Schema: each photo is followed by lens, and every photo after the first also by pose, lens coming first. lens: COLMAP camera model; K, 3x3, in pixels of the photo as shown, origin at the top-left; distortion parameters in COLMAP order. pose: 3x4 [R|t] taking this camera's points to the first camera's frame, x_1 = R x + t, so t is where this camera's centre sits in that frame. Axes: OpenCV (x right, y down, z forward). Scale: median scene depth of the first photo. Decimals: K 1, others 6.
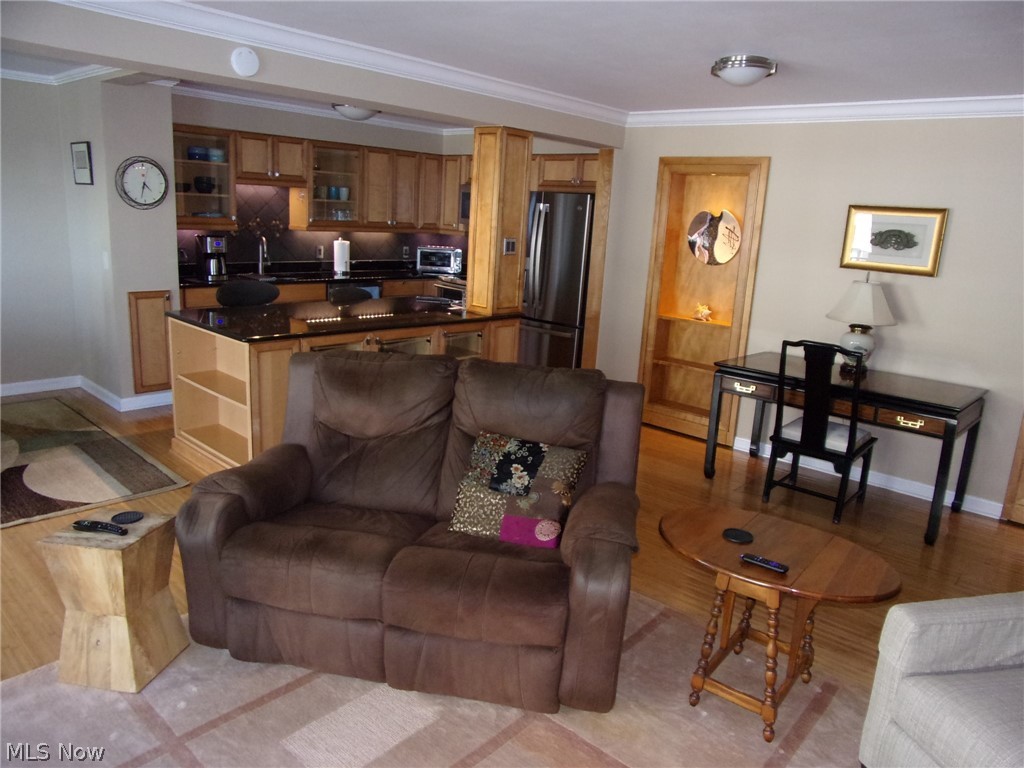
lens RADIAL K [[726.0, 0, 515.1], [0, 726.0, 382.6], [0, 0, 1]] dist [-0.040203, 0.012659]
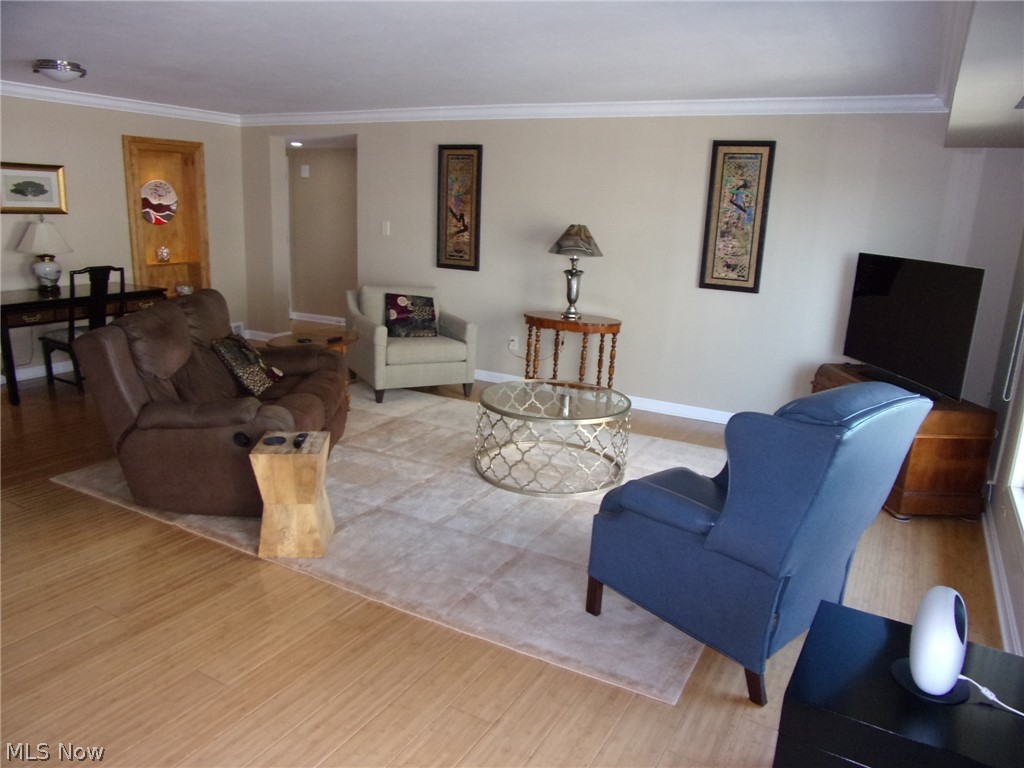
lens RADIAL K [[726.0, 0, 515.1], [0, 726.0, 382.6], [0, 0, 1]] dist [-0.040203, 0.012659]
pose [[-0.229344, -0.294462, 0.927736, -0.851909], [0.173121, 0.925603, 0.336582, -0.129998], [-0.957826, 0.237803, -0.161304, 0.361620]]
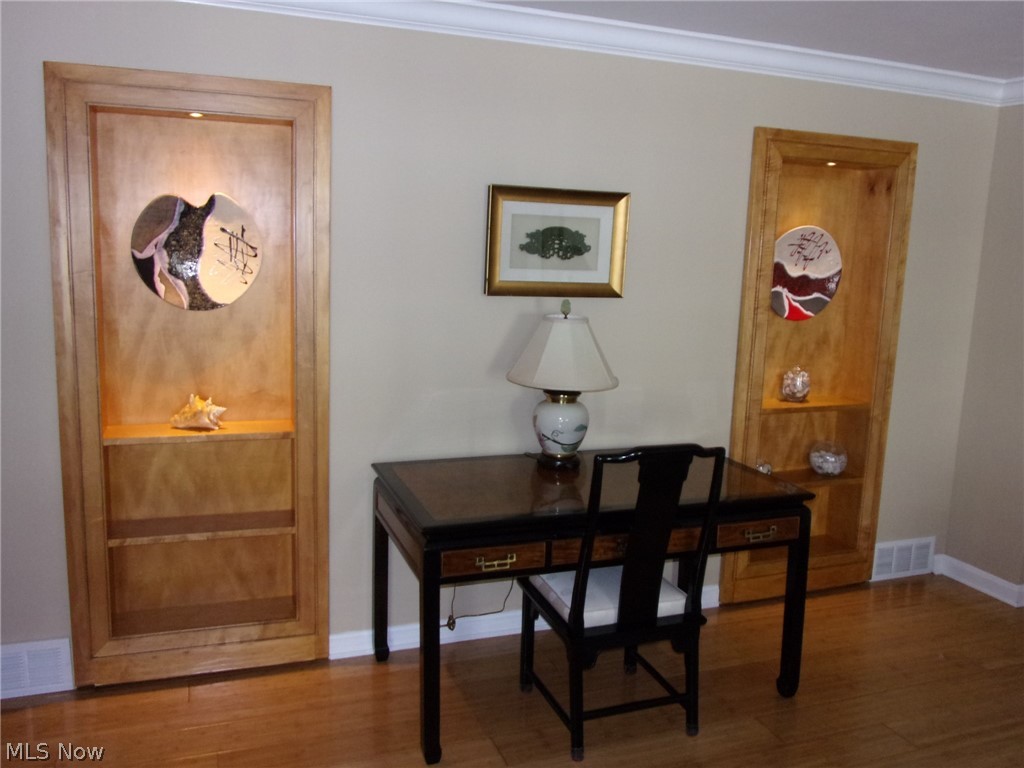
lens RADIAL K [[852.9, 0, 497.1], [0, 852.9, 385.2], [0, 0, 1]] dist [-0.014871, -0.011946]
pose [[0.467014, -0.183435, 0.865014, -0.127834], [0.193331, 0.975760, 0.102542, -0.137796], [-0.862856, 0.119346, 0.491157, 0.582799]]
